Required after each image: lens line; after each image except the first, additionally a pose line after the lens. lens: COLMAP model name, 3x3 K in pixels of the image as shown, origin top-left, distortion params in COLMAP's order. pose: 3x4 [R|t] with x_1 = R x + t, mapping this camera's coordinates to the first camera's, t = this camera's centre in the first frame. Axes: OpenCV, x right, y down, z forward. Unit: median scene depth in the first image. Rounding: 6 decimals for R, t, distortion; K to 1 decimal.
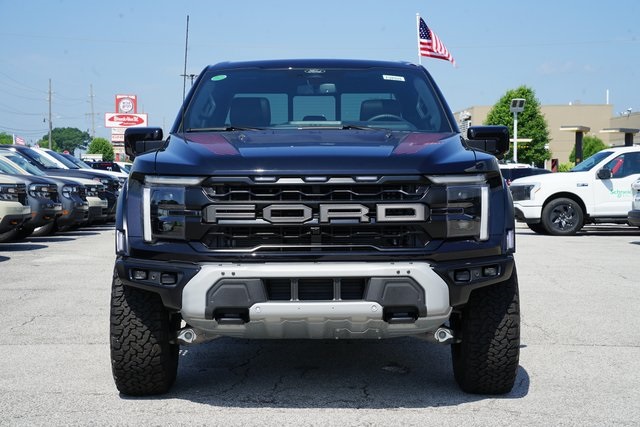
lens RADIAL K [[1332.7, 0, 319.5], [0, 1332.7, 213.5], [0, 0, 1]] dist [0.716154, 0.000000]
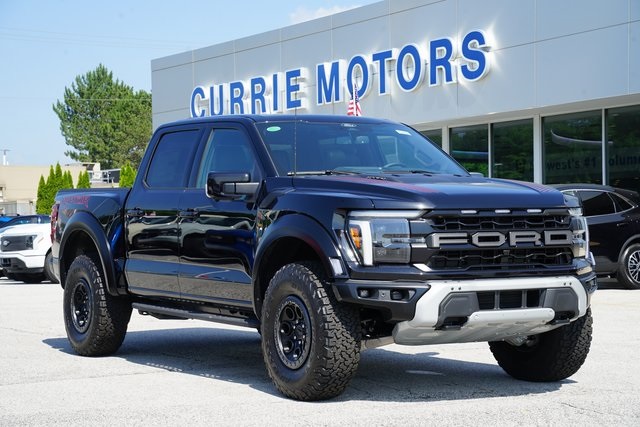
lens RADIAL K [[1332.7, 0, 319.9], [0, 1332.7, 212.5], [0, 0, 1]] dist [0.716154, 0.000000]
pose [[0.858407, -0.006898, 0.512923, -0.803219], [0.028204, 0.999032, -0.033765, 0.012946], [-0.512194, 0.043450, 0.857770, -0.000133]]
